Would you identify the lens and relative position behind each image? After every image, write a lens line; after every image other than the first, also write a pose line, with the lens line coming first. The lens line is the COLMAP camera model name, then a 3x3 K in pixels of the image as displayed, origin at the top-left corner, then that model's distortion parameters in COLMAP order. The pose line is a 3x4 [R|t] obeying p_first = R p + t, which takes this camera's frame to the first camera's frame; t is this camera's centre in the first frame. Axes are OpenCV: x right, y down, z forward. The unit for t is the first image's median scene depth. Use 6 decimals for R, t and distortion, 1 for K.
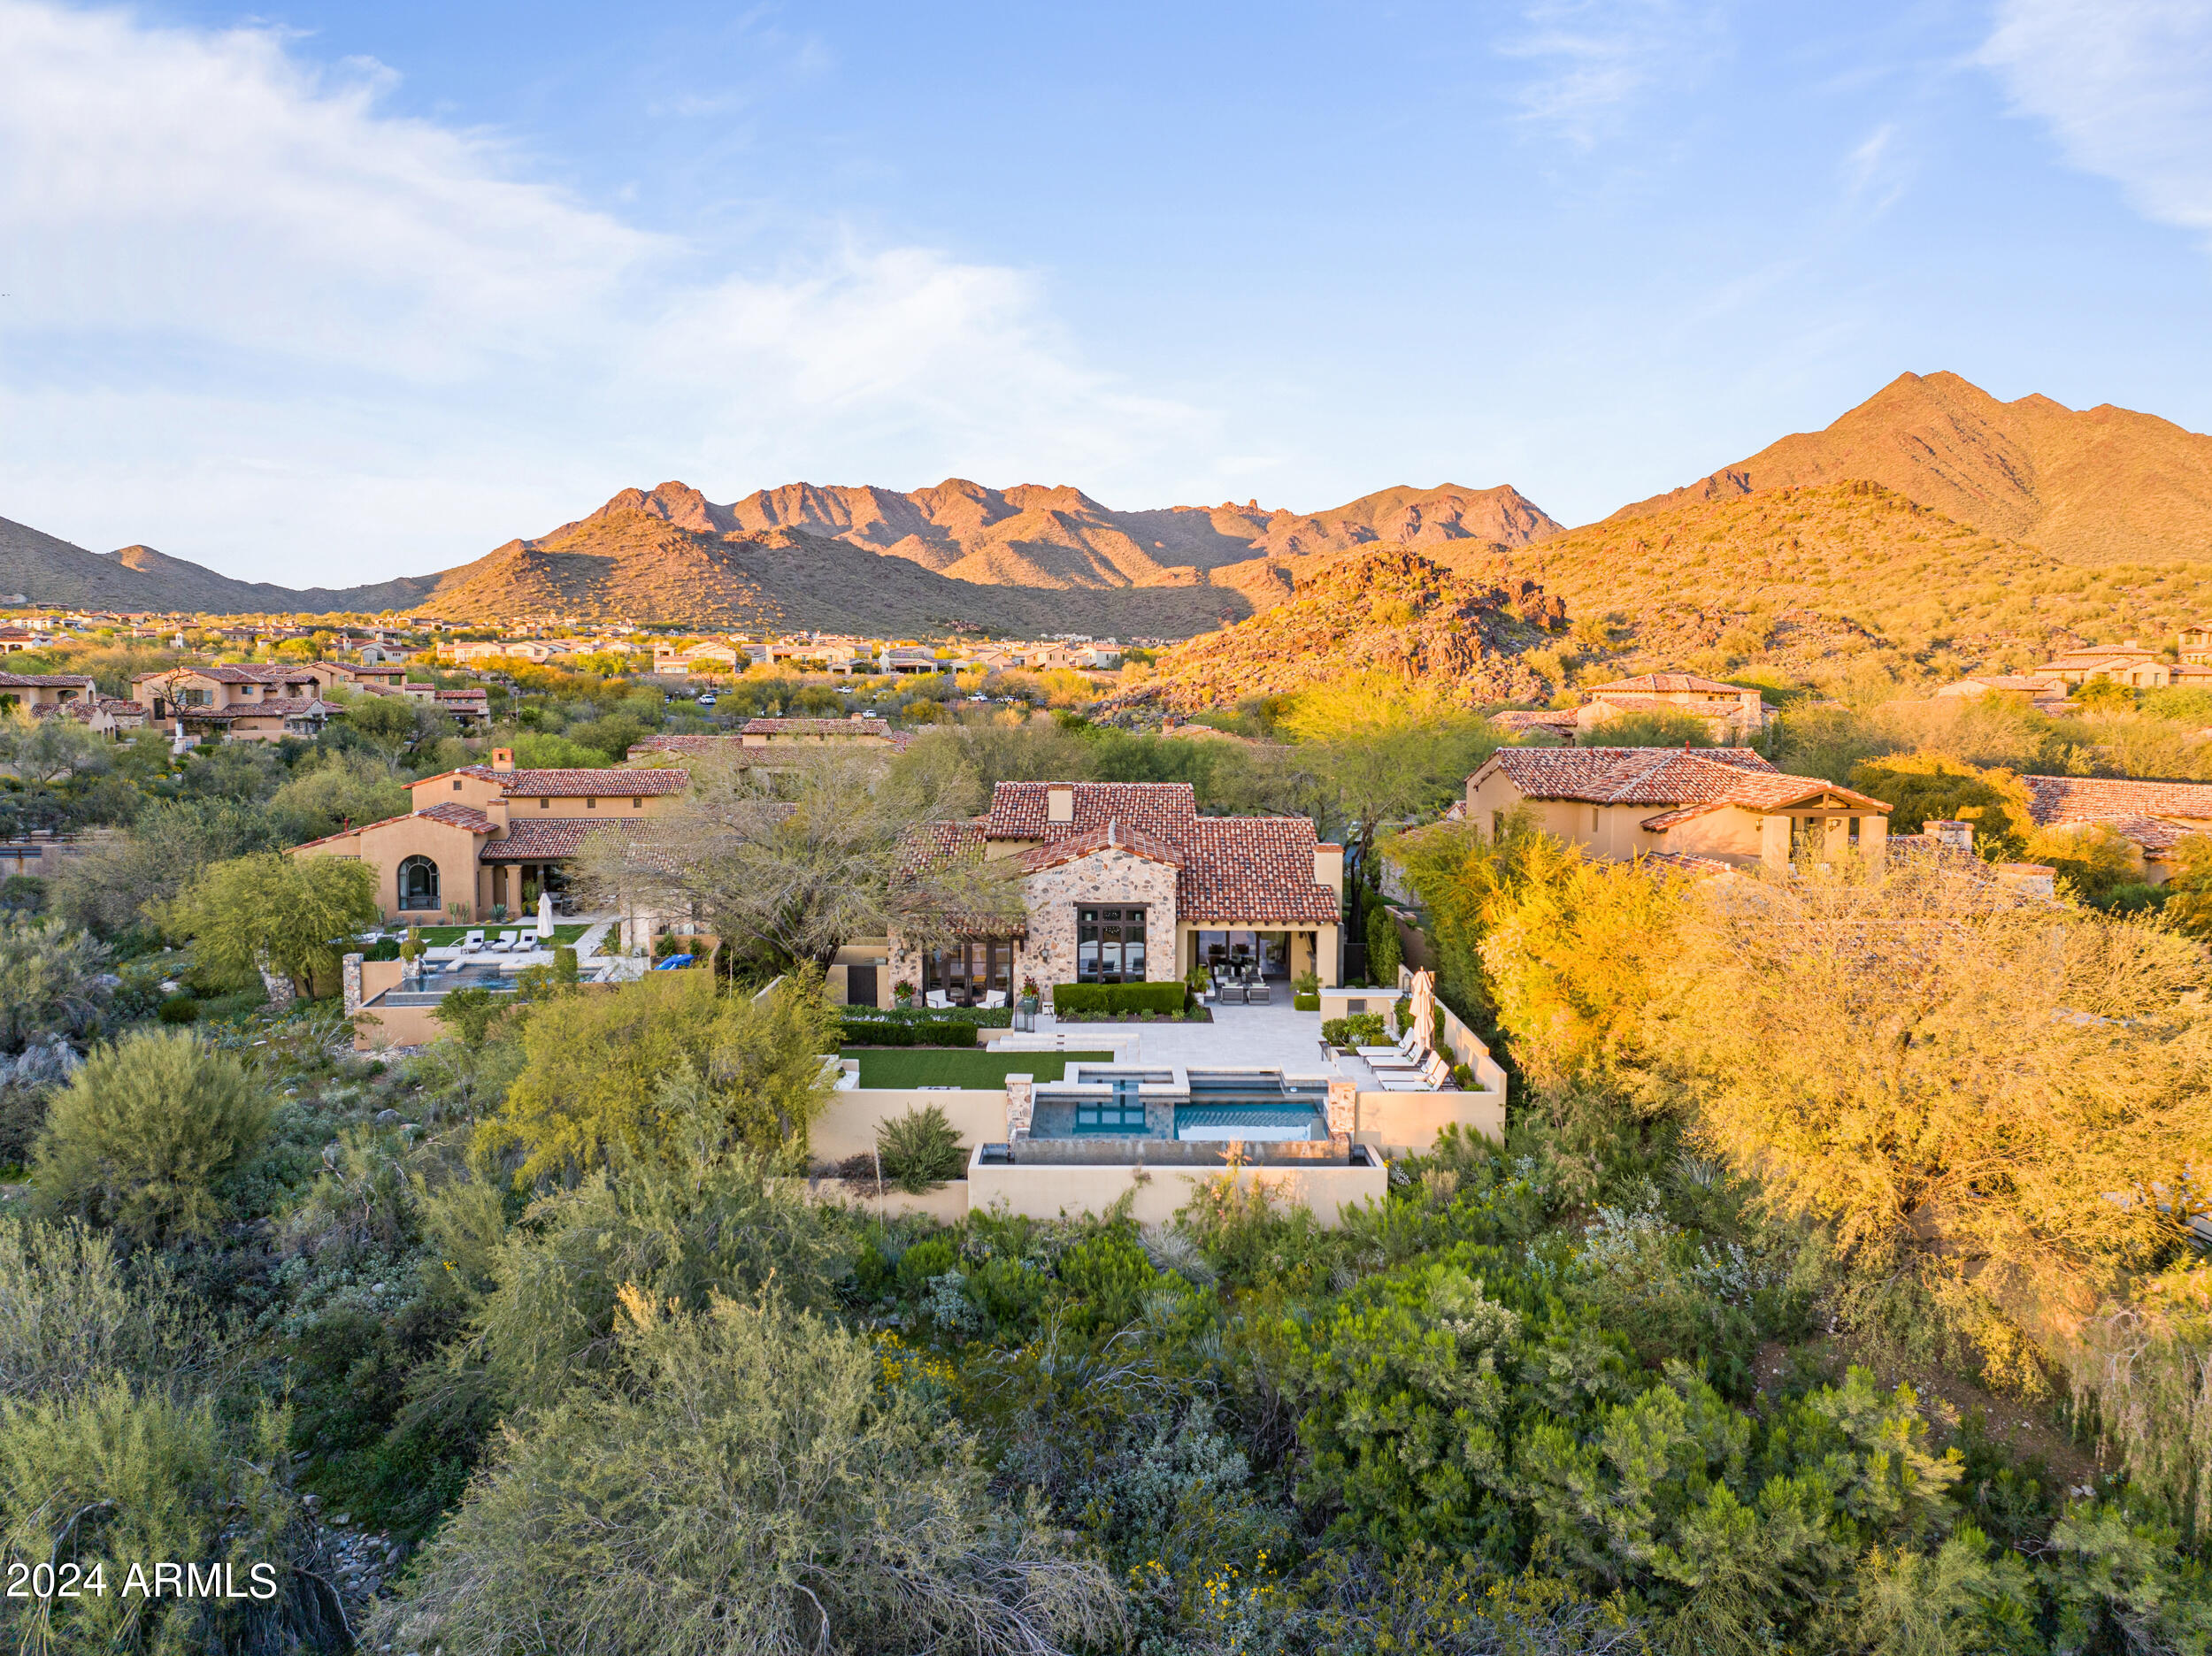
lens RADIAL K [[1547.2, 0, 1118.2], [0, 1547.2, 823.0], [0, 0, 1]] dist [-0.021926, -0.031068]
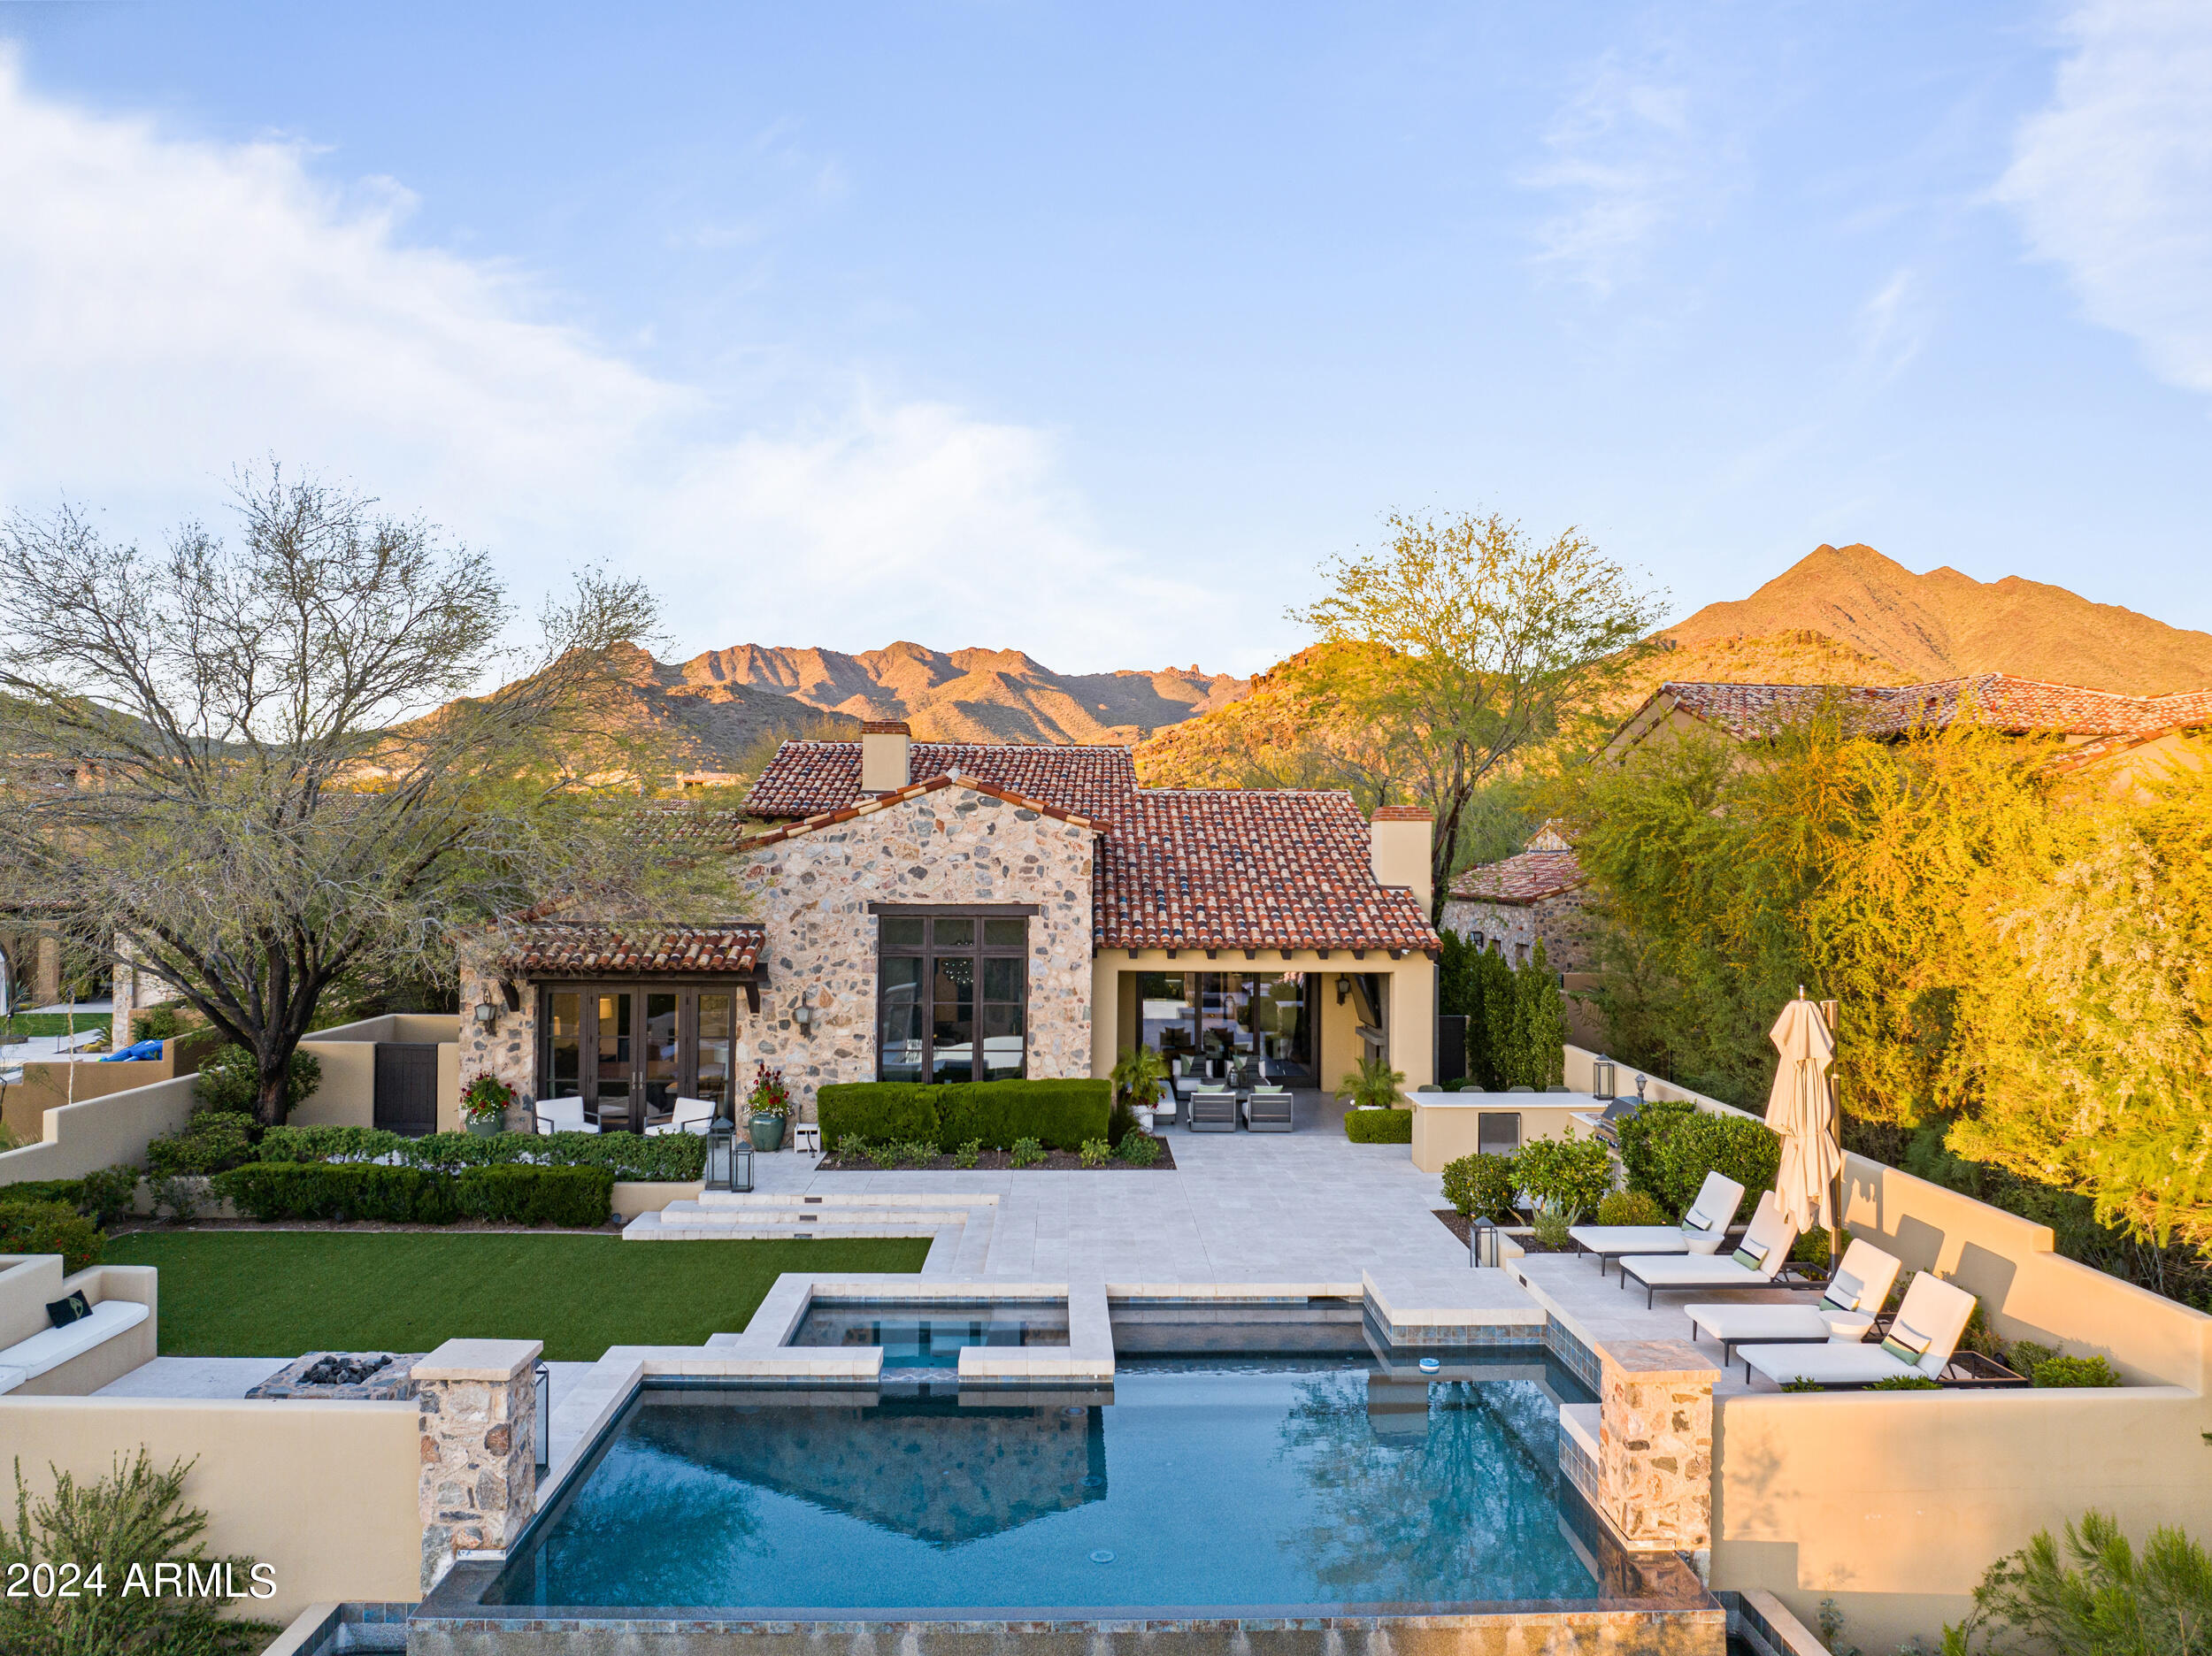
lens RADIAL K [[1547.2, 0, 1118.2], [0, 1547.2, 823.0], [0, 0, 1]] dist [-0.021926, -0.031068]
pose [[0.999319, 0.005263, 0.036534, 0.027886], [-0.001515, 0.994797, -0.101870, 0.073719], [-0.036880, 0.101745, 0.994127, 0.536162]]
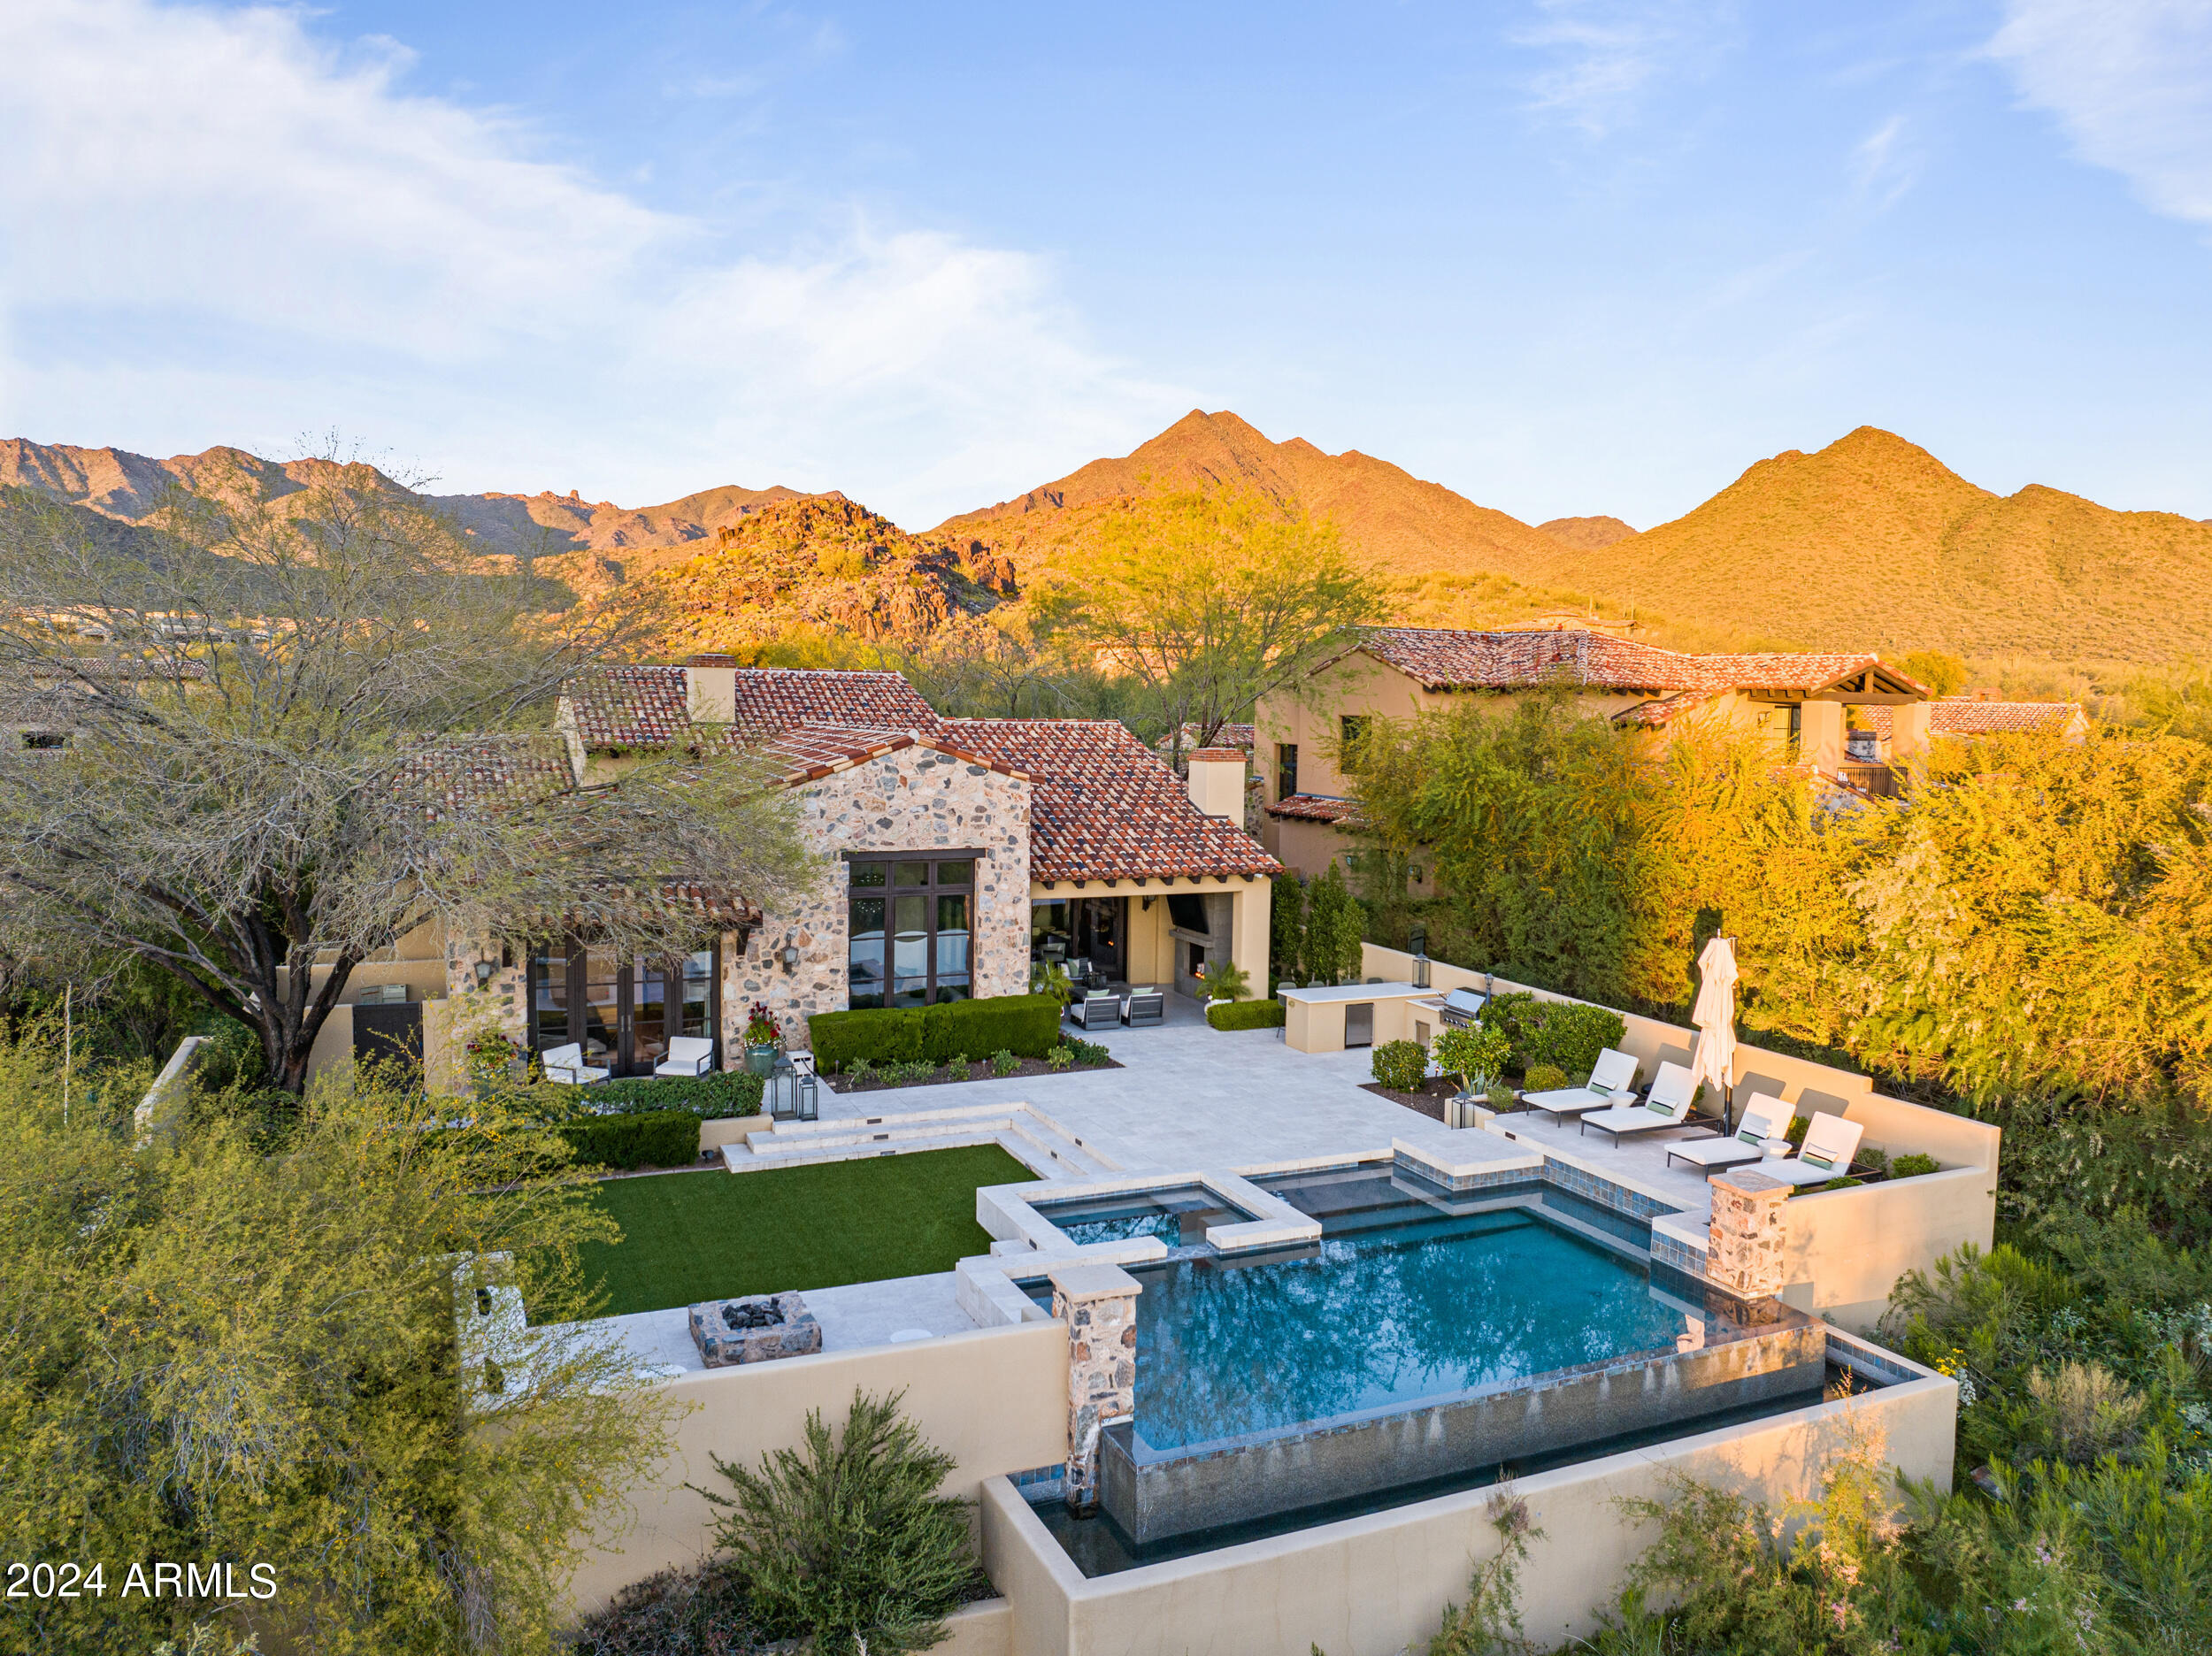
lens RADIAL K [[1547.2, 0, 1118.2], [0, 1547.2, 823.0], [0, 0, 1]] dist [-0.021926, -0.031068]
pose [[0.912722, -0.020695, 0.408057, -0.152845], [0.020987, 0.999773, 0.003763, 0.041456], [-0.408042, 0.005129, 0.912949, 0.495243]]
